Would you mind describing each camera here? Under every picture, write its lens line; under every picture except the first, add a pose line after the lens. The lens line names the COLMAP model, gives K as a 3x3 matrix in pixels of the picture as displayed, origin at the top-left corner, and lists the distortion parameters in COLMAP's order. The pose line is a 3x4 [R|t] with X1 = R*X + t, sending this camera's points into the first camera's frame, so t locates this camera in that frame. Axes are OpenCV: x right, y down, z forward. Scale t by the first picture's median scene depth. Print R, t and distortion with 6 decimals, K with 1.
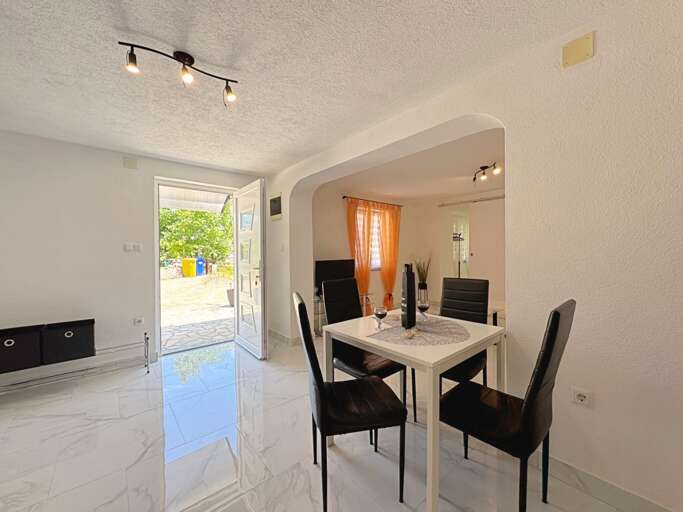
lens RADIAL K [[276.7, 0, 341.5], [0, 276.7, 256.0], [0, 0, 1]] dist [-0.002645, -0.000139]
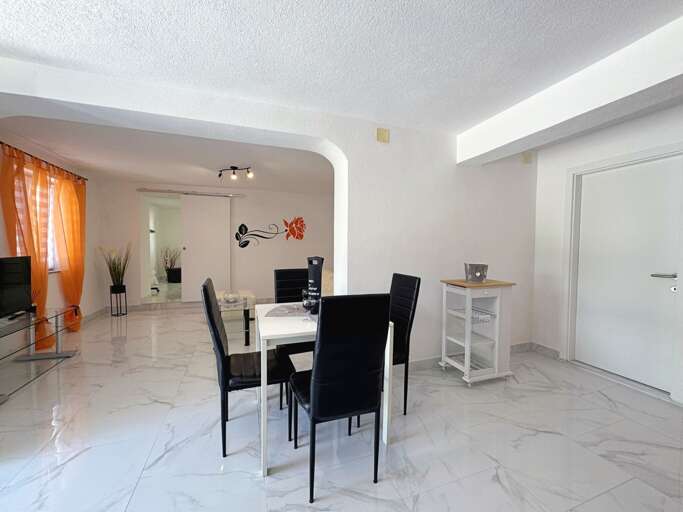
lens RADIAL K [[276.7, 0, 341.5], [0, 276.7, 256.0], [0, 0, 1]] dist [-0.002645, -0.000139]
pose [[0.350008, -0.022554, 0.936475, -0.242653], [-0.000722, 0.999703, 0.024347, -0.004039], [-0.936746, -0.009197, 0.349888, 0.165276]]
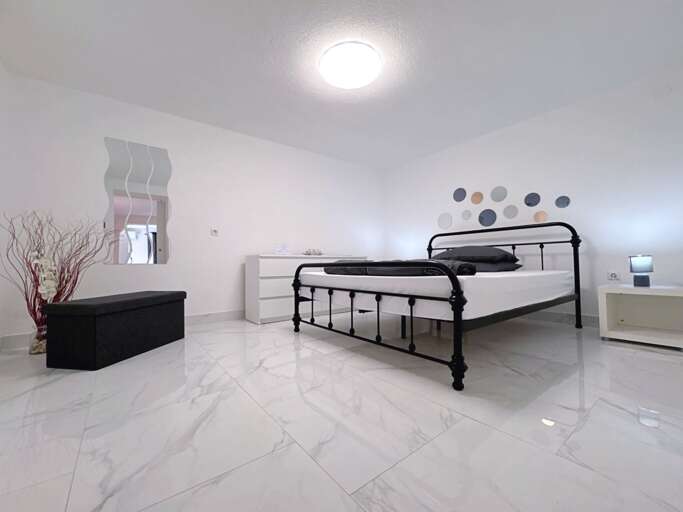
lens RADIAL K [[276.7, 0, 341.5], [0, 276.7, 256.0], [0, 0, 1]] dist [-0.002645, -0.000139]
pose [[0.032179, 0.033980, 0.998904, 0.522397], [0.030524, 0.998922, -0.034964, 0.067665], [-0.999016, 0.031616, 0.031107, 1.227324]]
